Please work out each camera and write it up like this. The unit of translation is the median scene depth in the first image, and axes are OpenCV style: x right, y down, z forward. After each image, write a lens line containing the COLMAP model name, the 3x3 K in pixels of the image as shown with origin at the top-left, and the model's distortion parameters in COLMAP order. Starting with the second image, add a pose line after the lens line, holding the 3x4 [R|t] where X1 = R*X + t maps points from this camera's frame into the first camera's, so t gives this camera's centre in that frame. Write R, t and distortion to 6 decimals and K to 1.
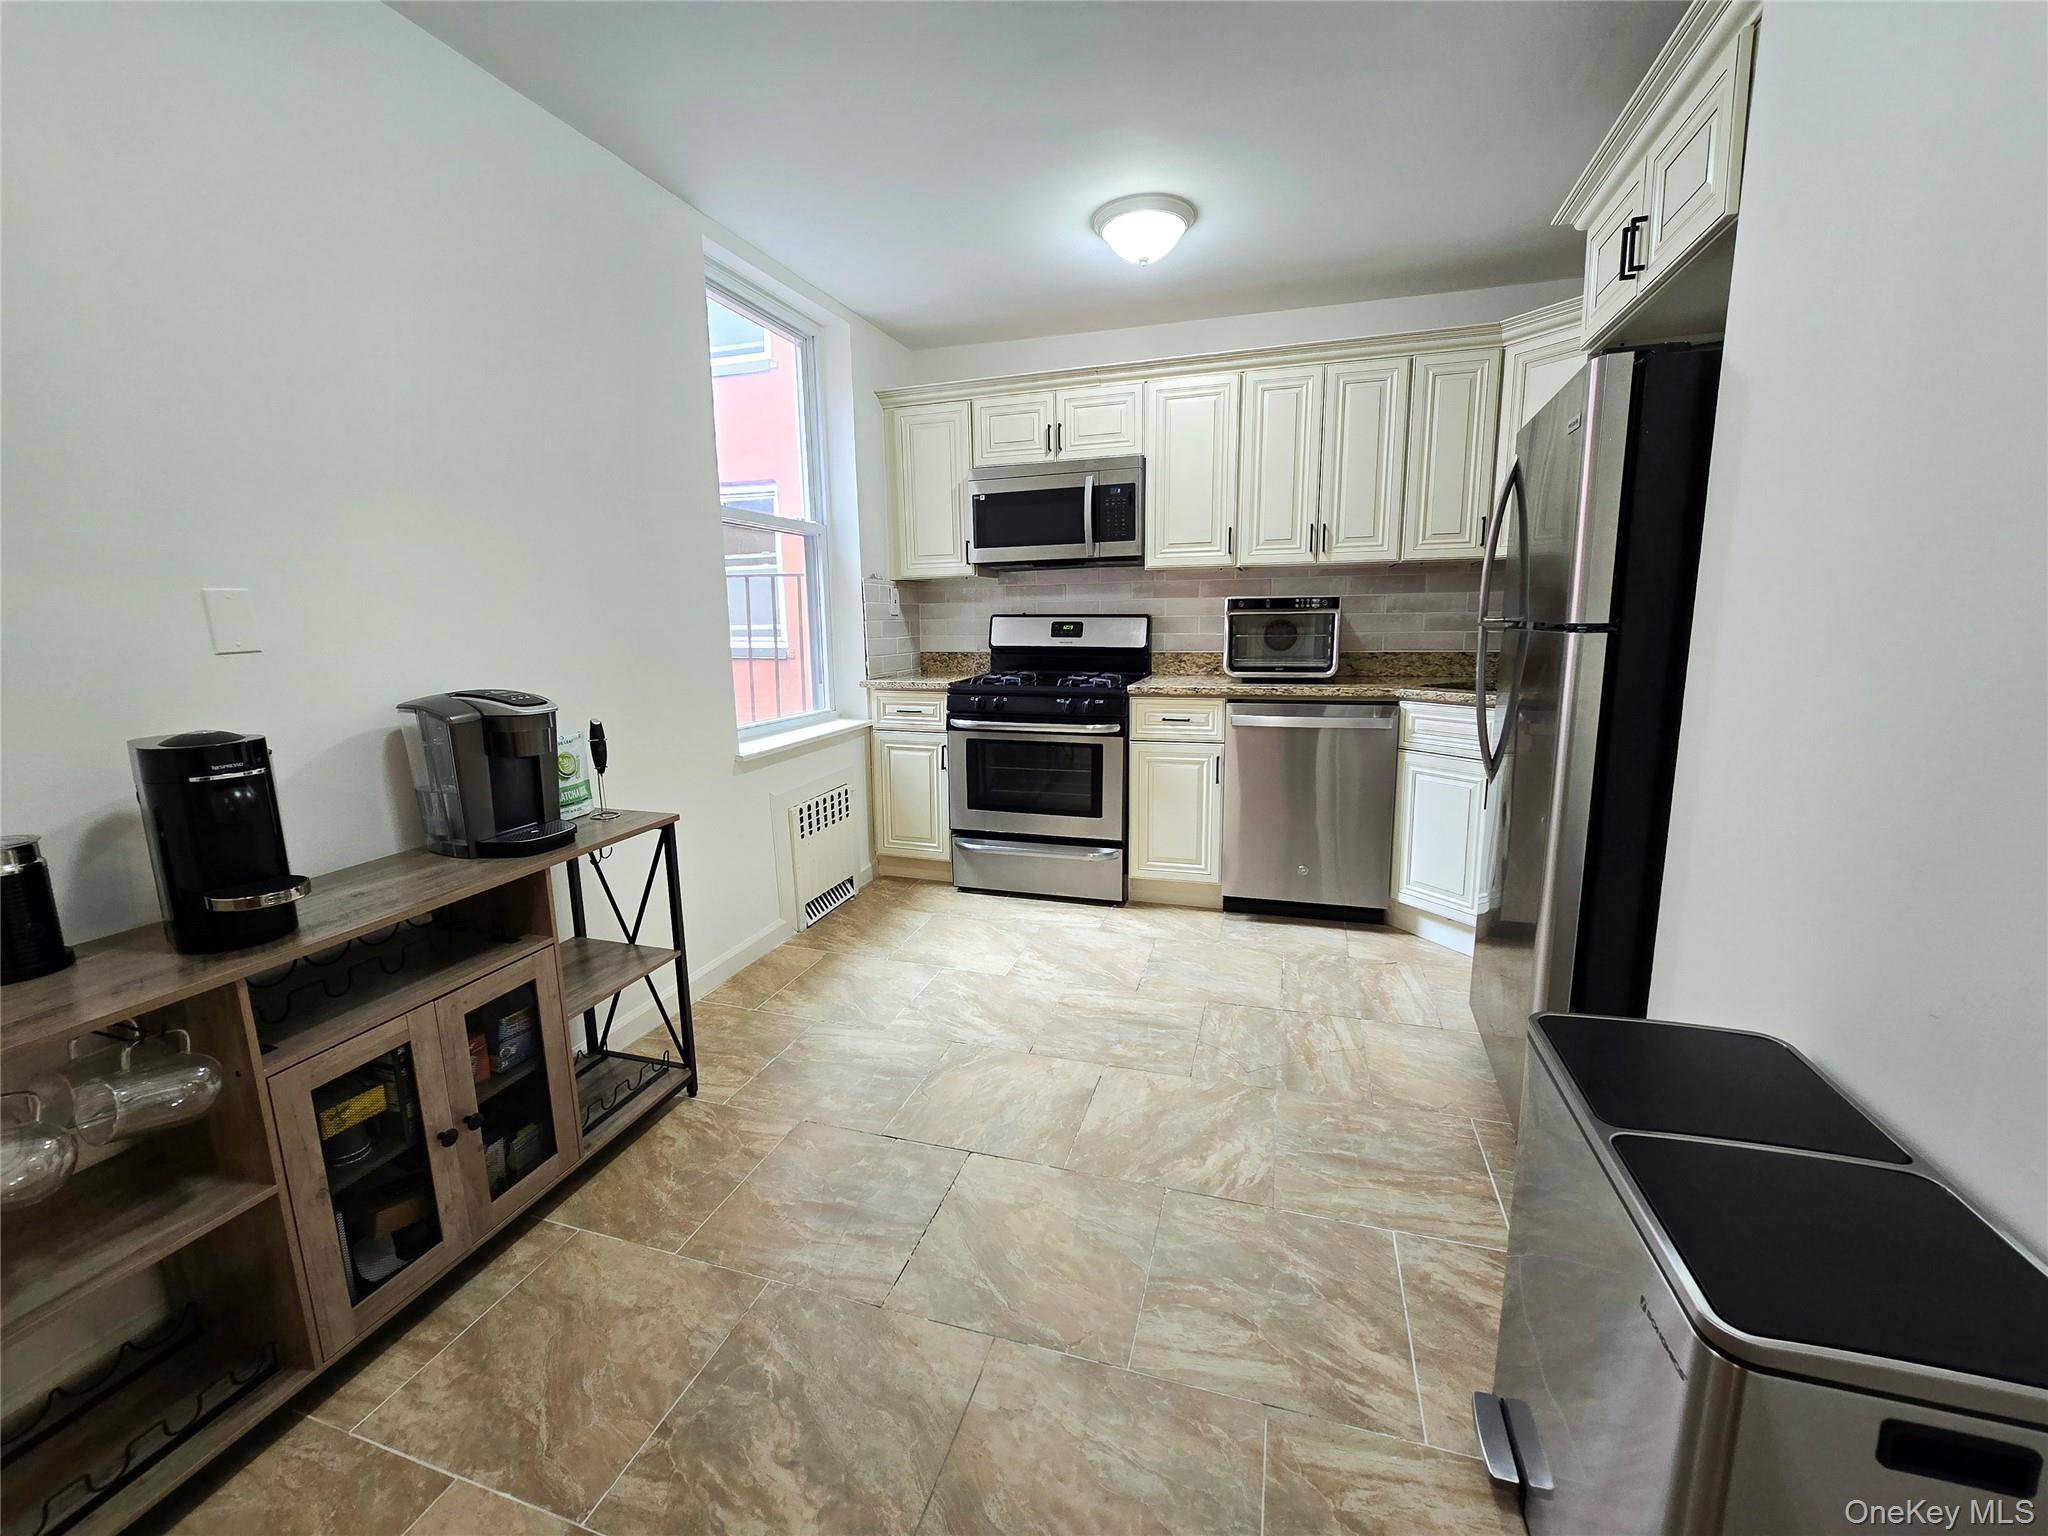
lens RADIAL K [[818.8, 0, 1051.5], [0, 818.8, 758.7], [0, 0, 1]] dist [-0.002153, -0.000728]
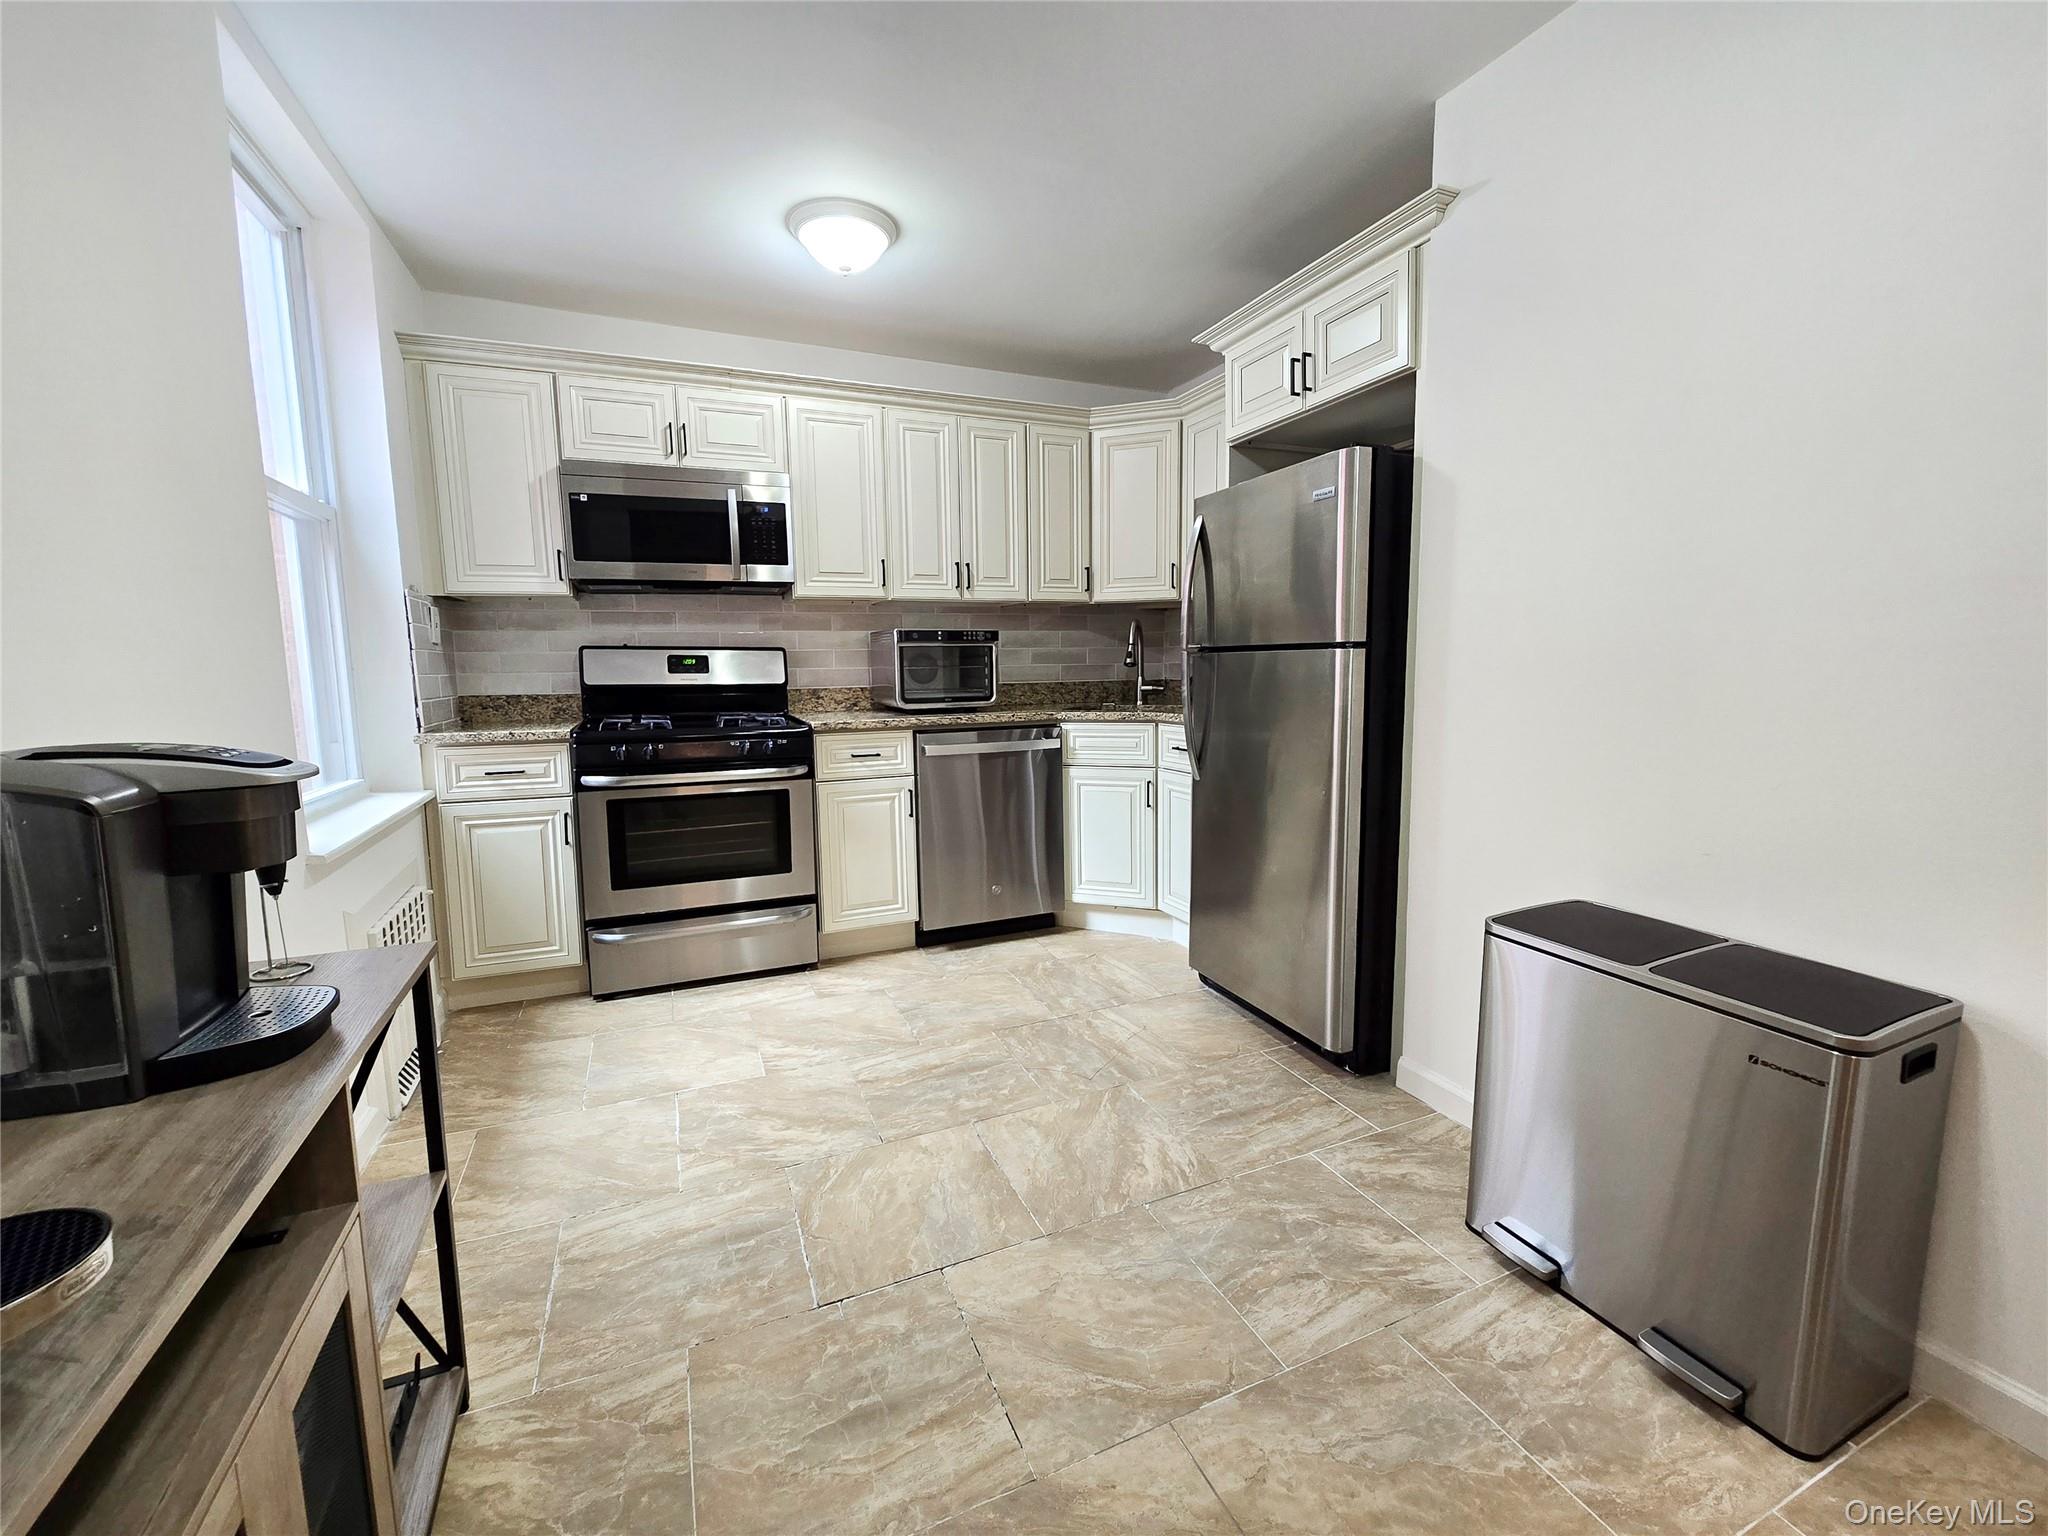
lens RADIAL K [[818.8, 0, 1019.7], [0, 818.8, 760.3], [0, 0, 1]] dist [-0.002153, -0.000728]
pose [[0.768508, -0.073433, 0.635612, -0.477999], [0.111930, 0.993504, -0.020552, -0.003808], [-0.629974, 0.086939, 0.771735, 0.242354]]
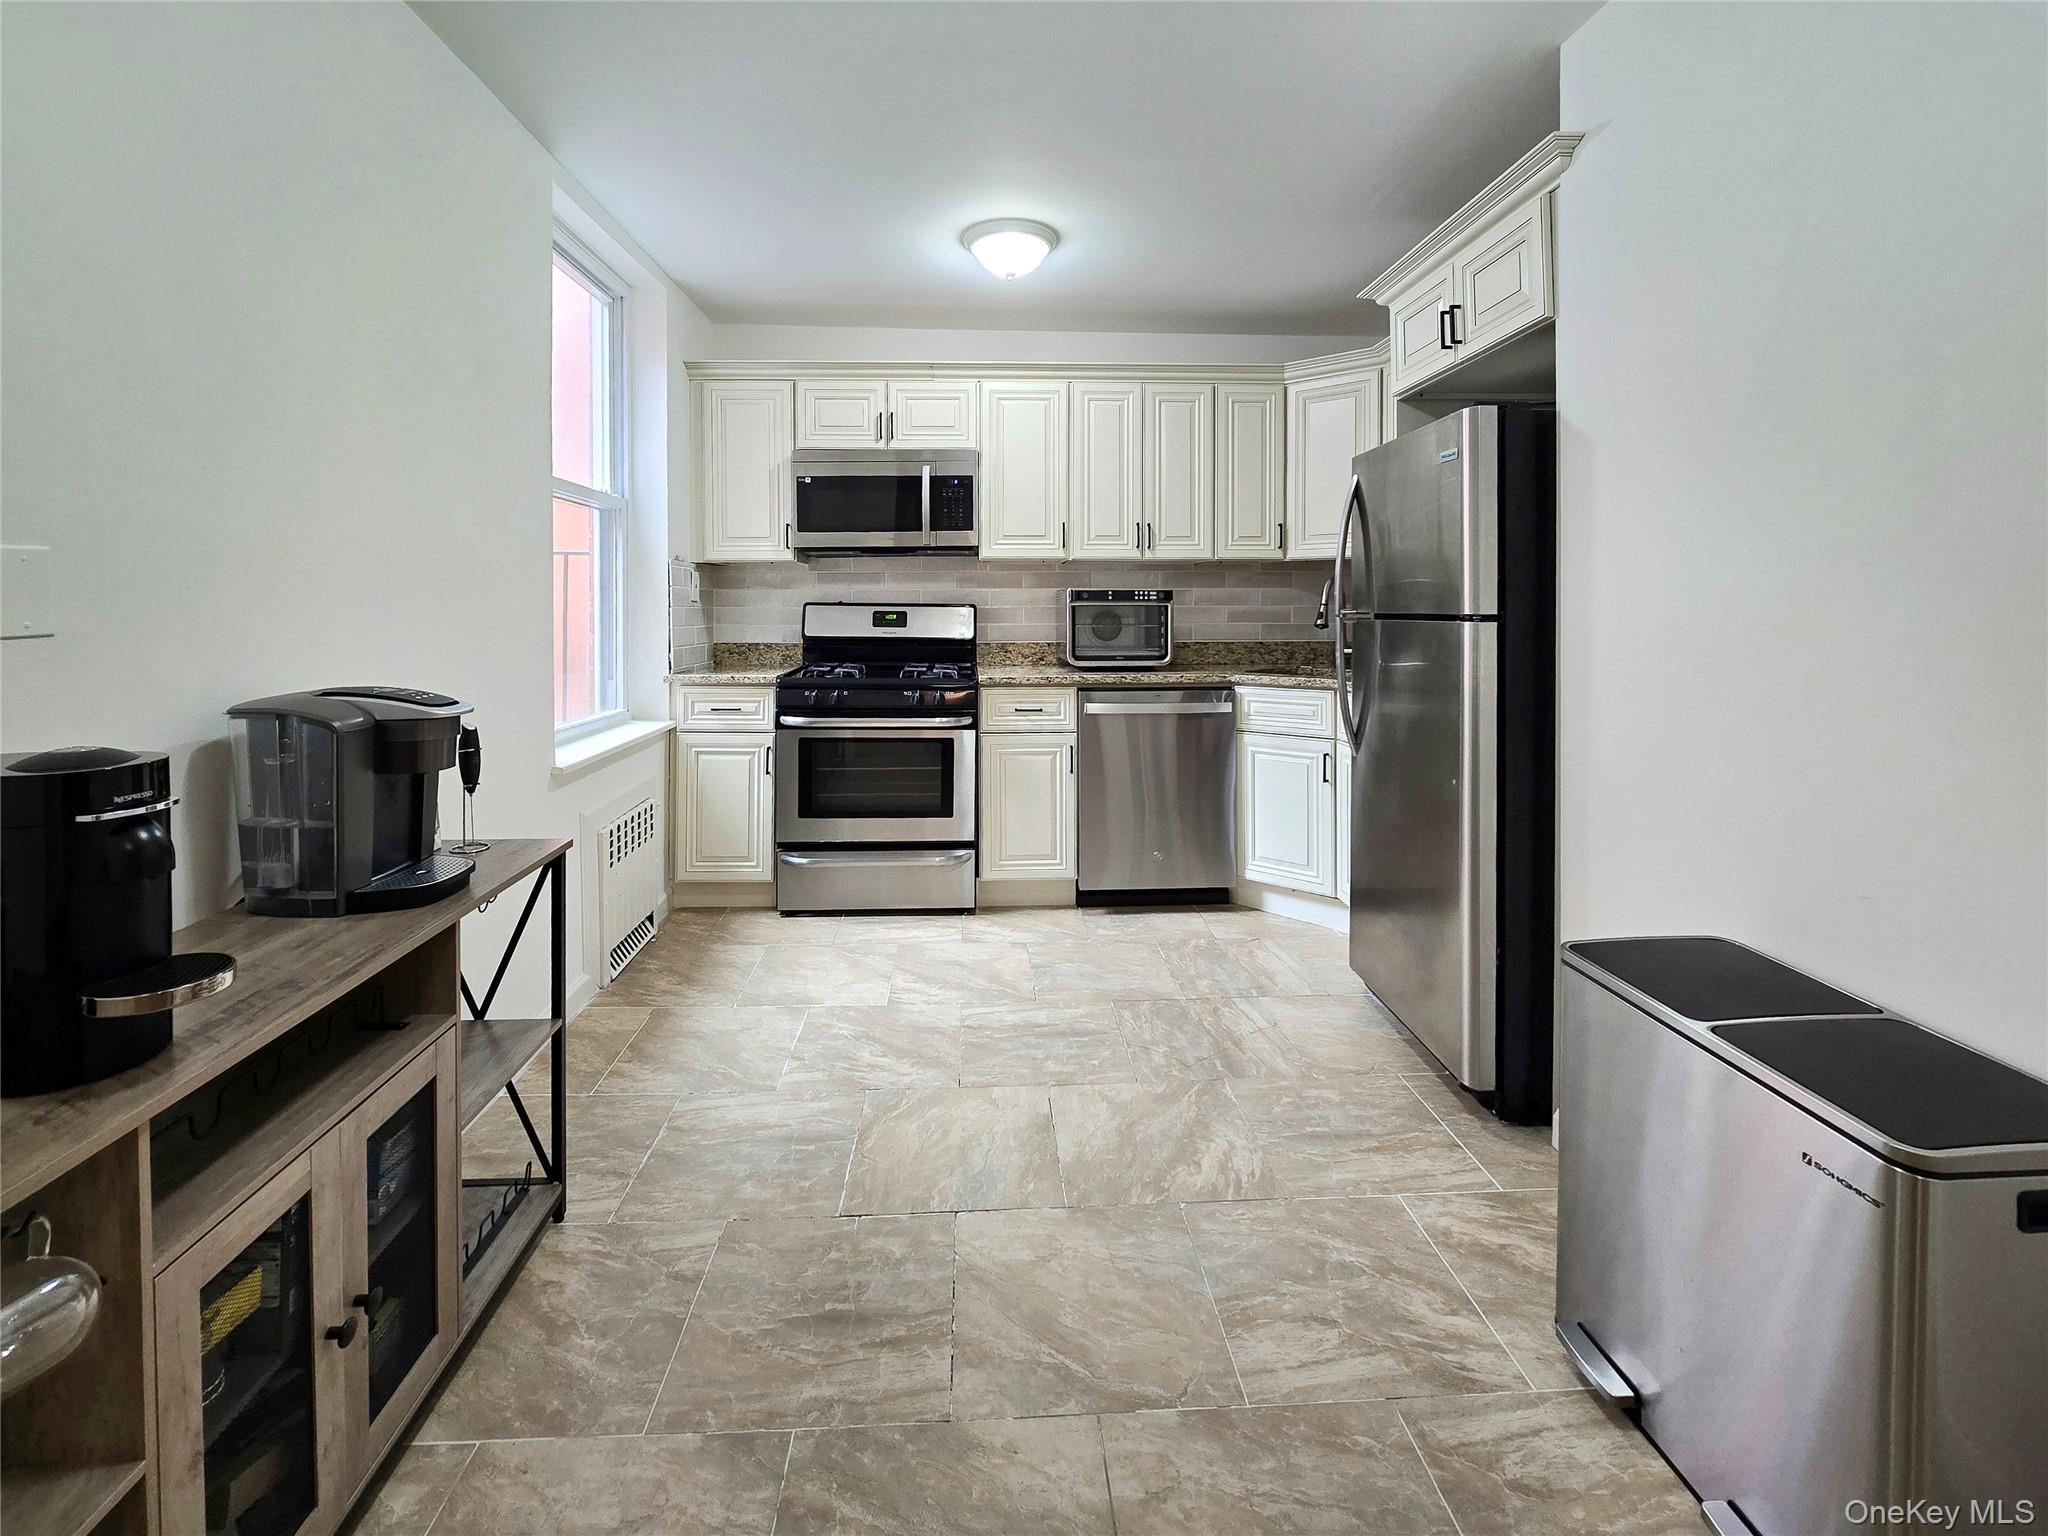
lens RADIAL K [[868.1, 0, 1026.5], [0, 868.1, 619.9], [0, 0, 1]] dist [-0.001532, -0.000539]
pose [[0.941040, 0.007237, 0.338218, -0.312032], [0.046583, 0.987476, -0.150739, 0.004285], [-0.335073, 0.157606, 0.928917, 0.022618]]
